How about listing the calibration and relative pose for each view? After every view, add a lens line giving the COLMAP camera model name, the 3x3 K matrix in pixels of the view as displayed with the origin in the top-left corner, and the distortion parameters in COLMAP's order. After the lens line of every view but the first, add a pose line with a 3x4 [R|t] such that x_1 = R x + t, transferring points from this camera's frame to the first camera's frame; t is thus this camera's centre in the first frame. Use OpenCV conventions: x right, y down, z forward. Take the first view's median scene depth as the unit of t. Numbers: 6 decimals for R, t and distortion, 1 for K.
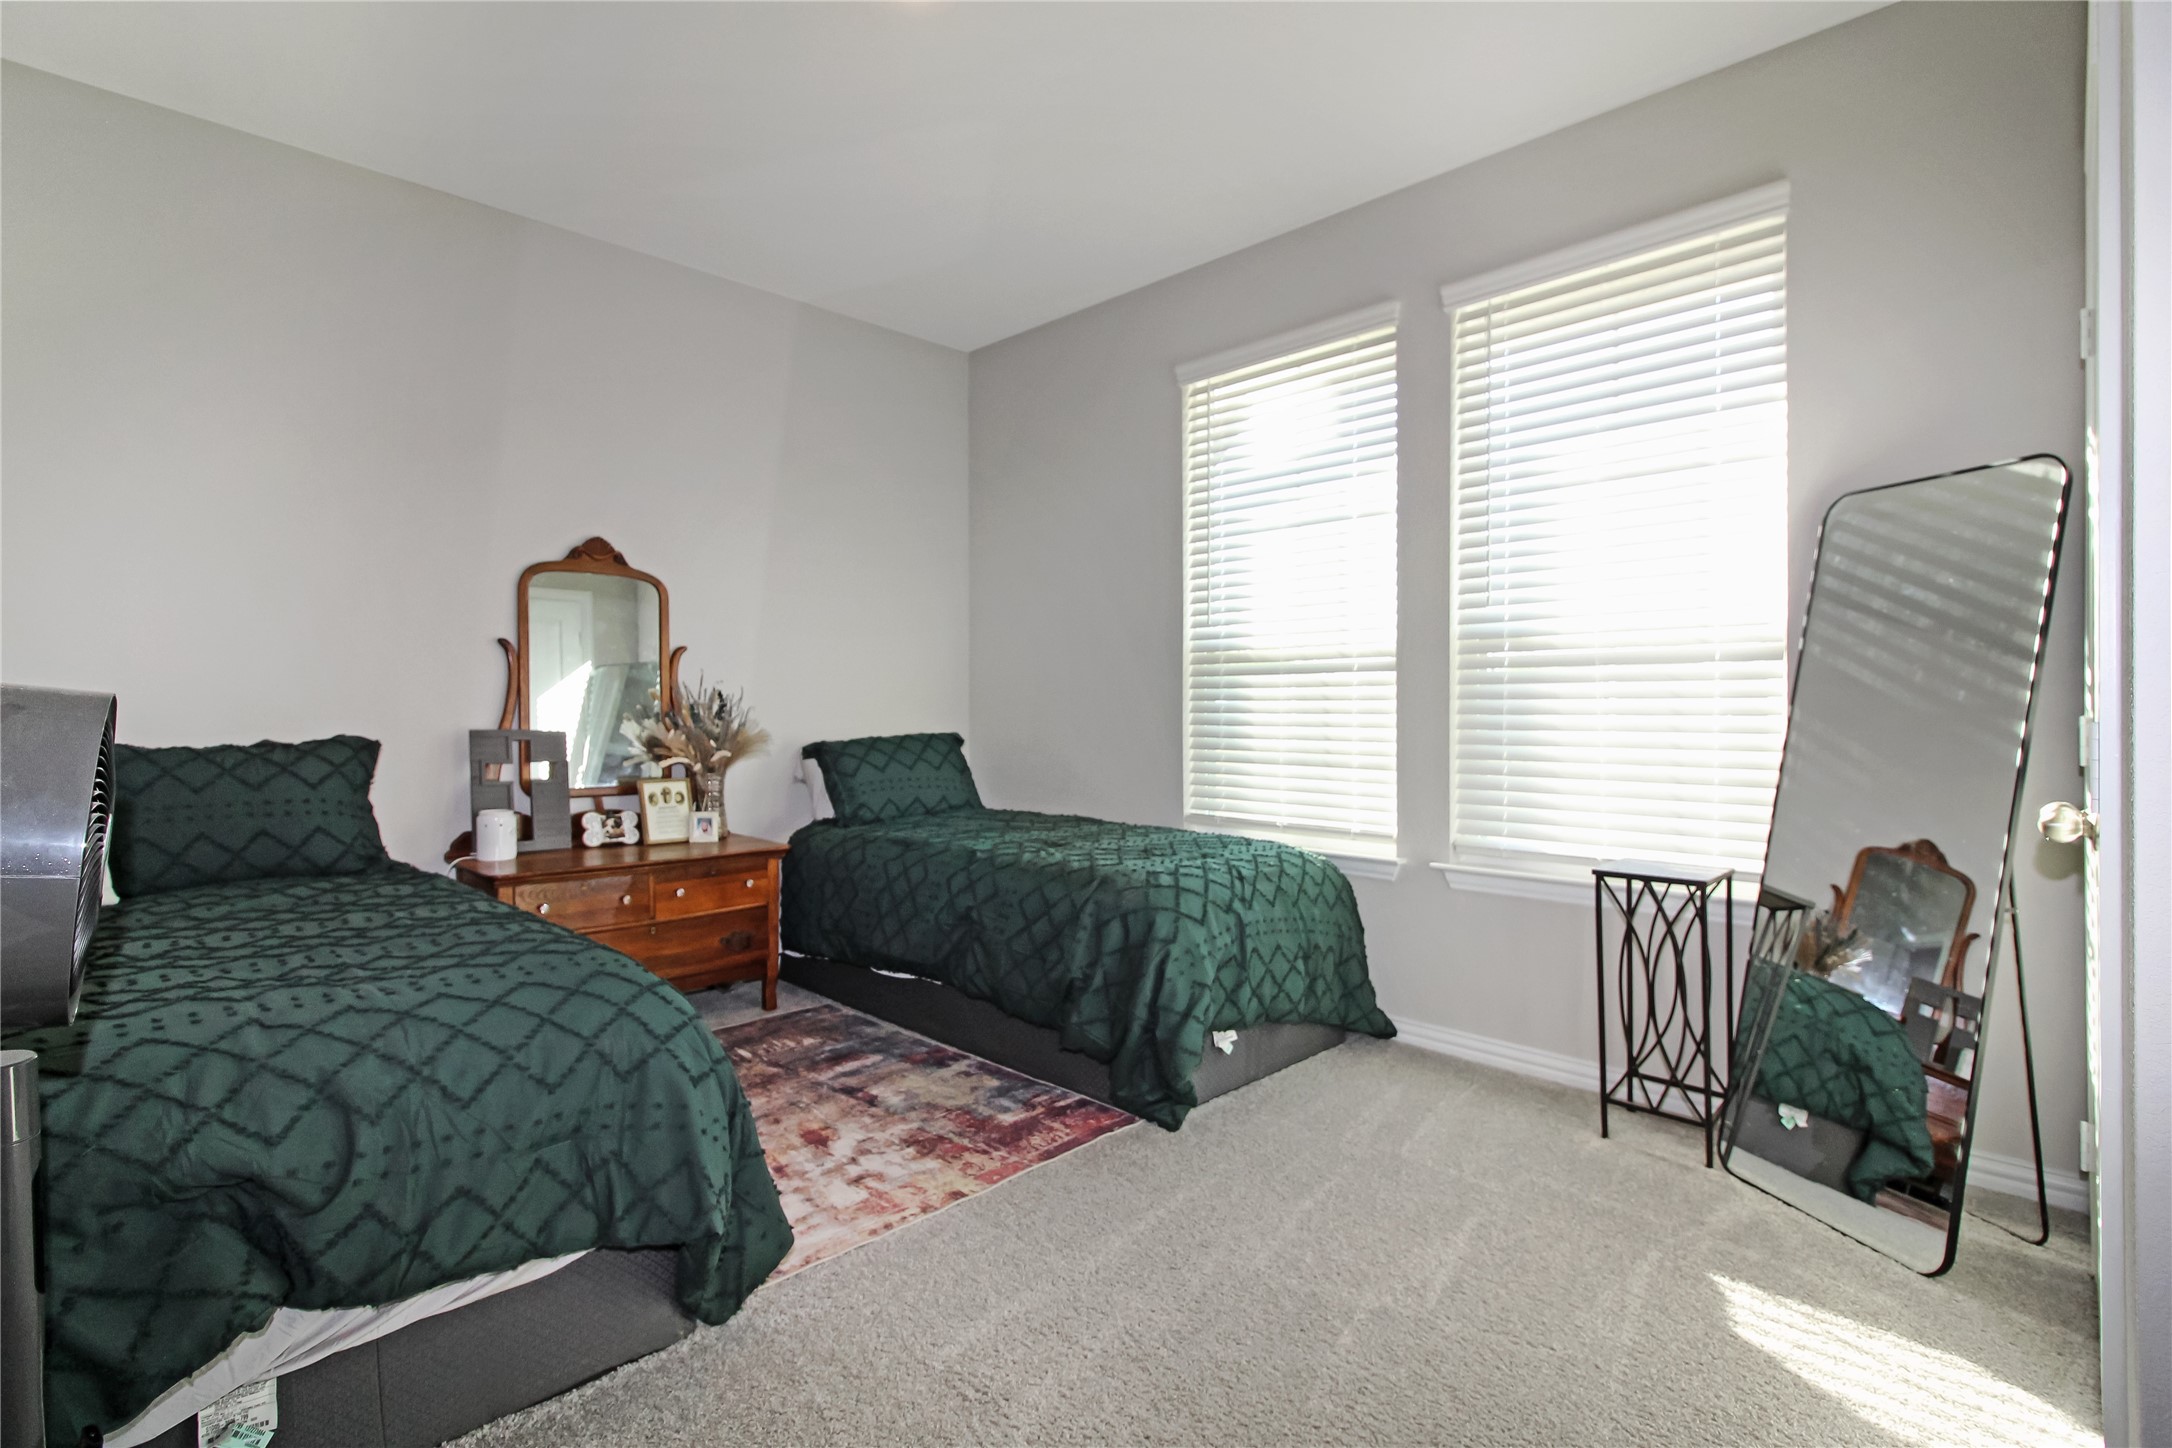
lens RADIAL K [[994.1, 0, 1080.7], [0, 994.1, 715.3], [0, 0, 1]] dist [-0.001125, 0.000041]
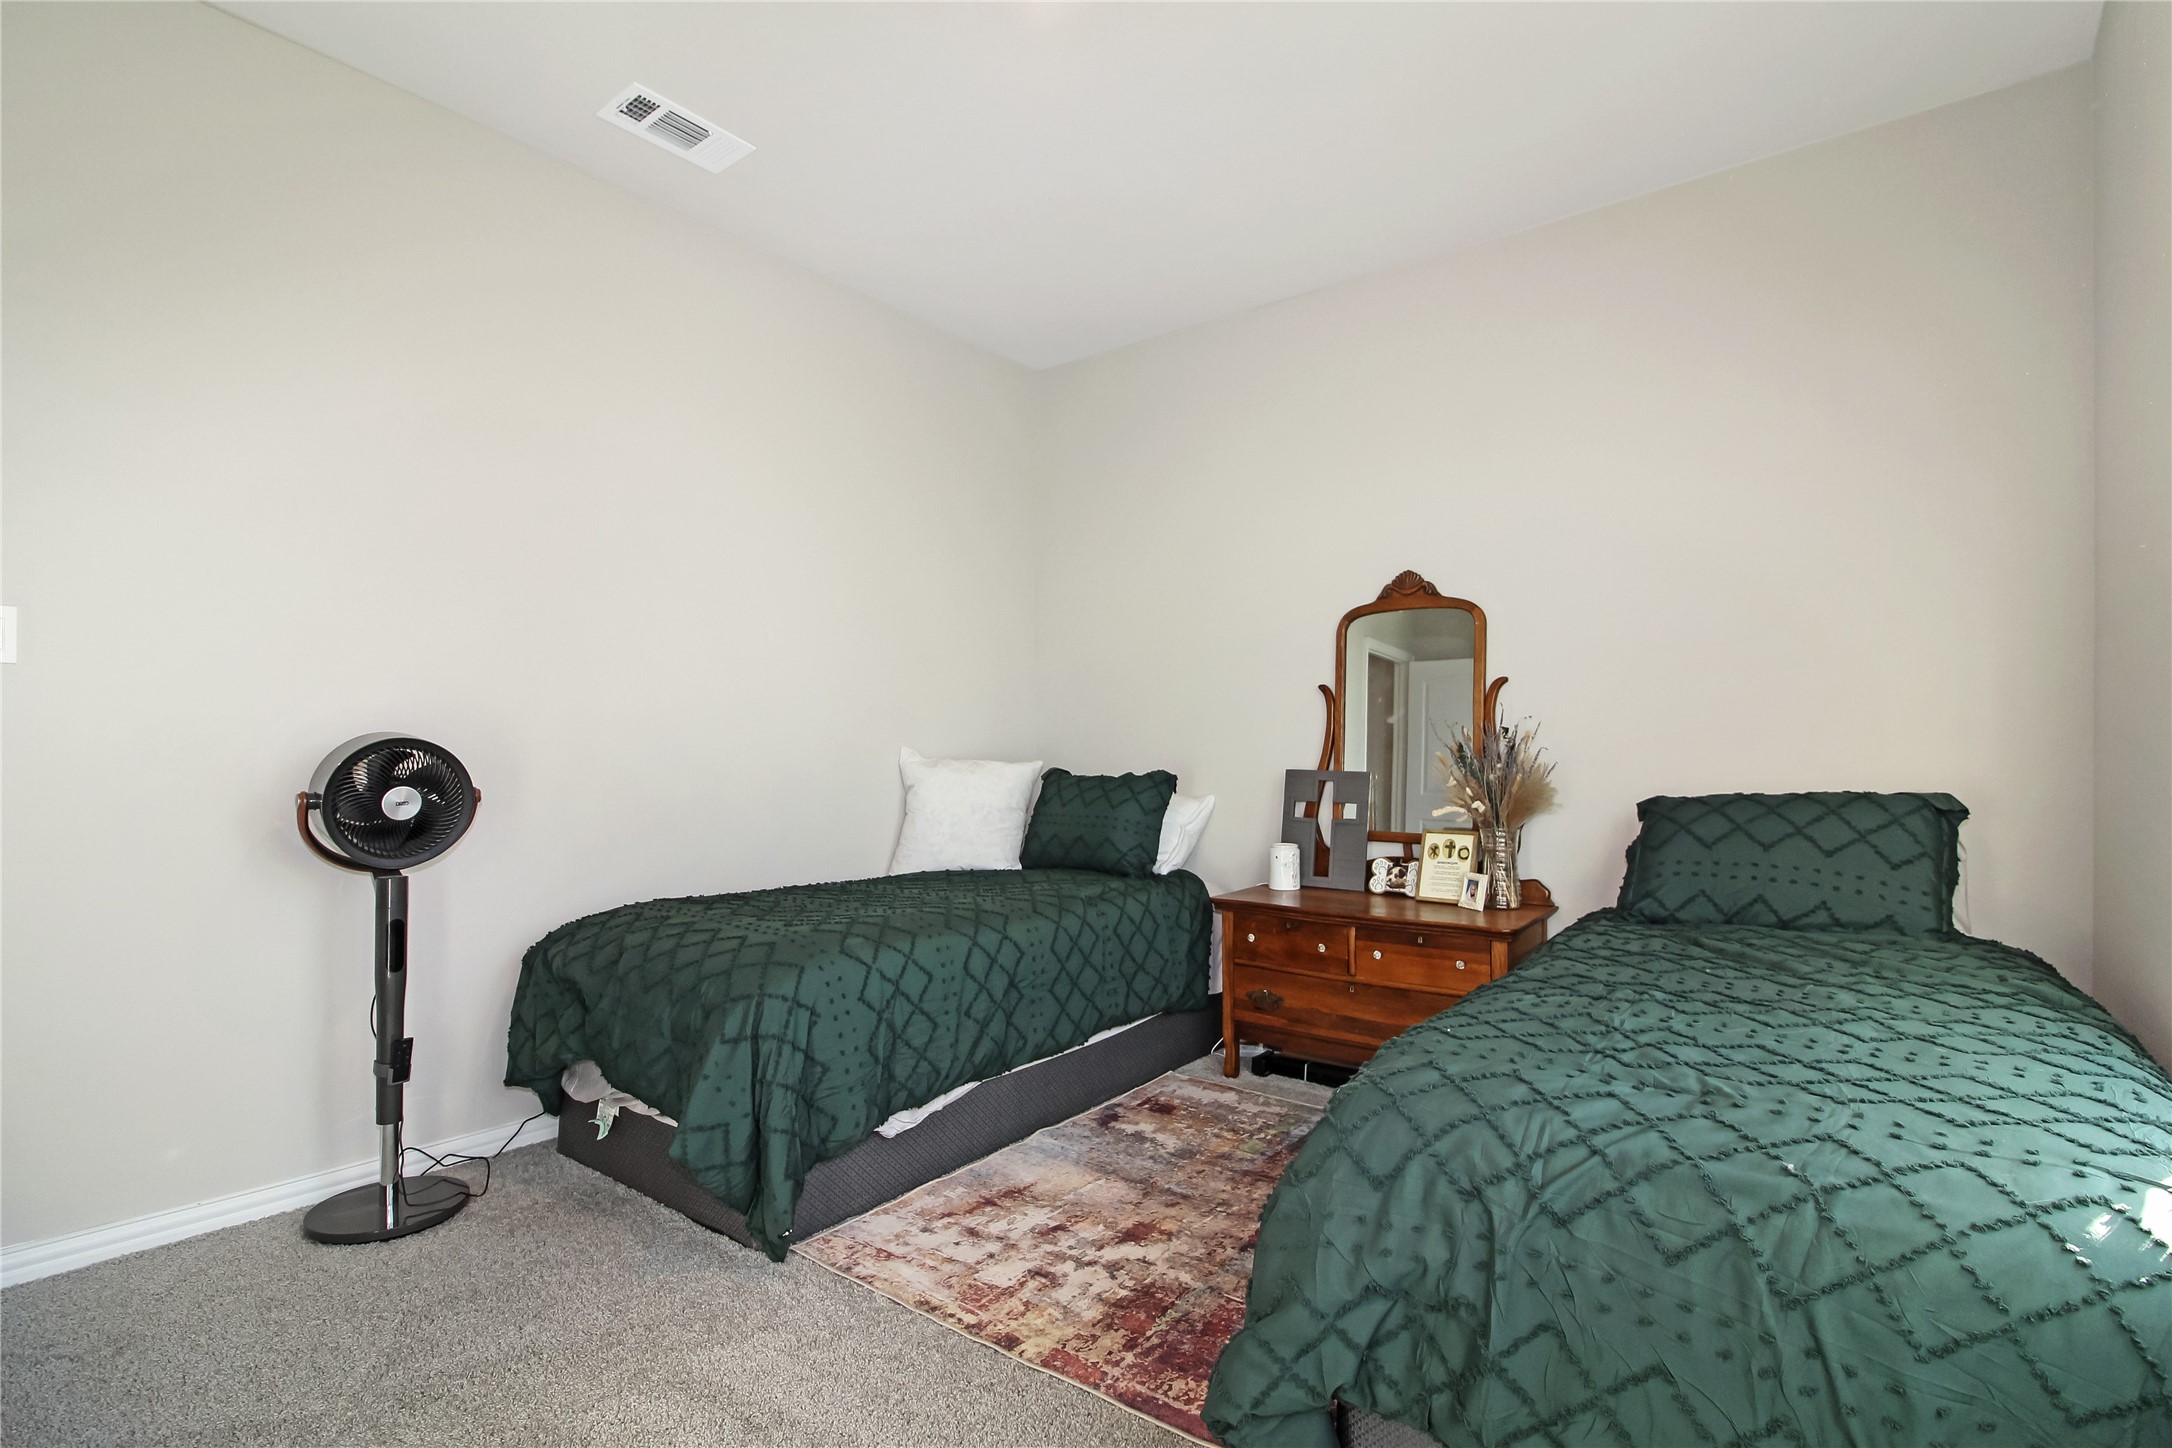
lens RADIAL K [[994.1, 0, 1080.6], [0, 994.1, 741.0], [0, 0, 1]] dist [-0.001125, 0.000041]
pose [[0.149970, -0.012798, -0.988608, 0.439750], [-0.008231, 0.999865, -0.014192, -0.000008], [0.988656, 0.010266, 0.149844, 0.587169]]
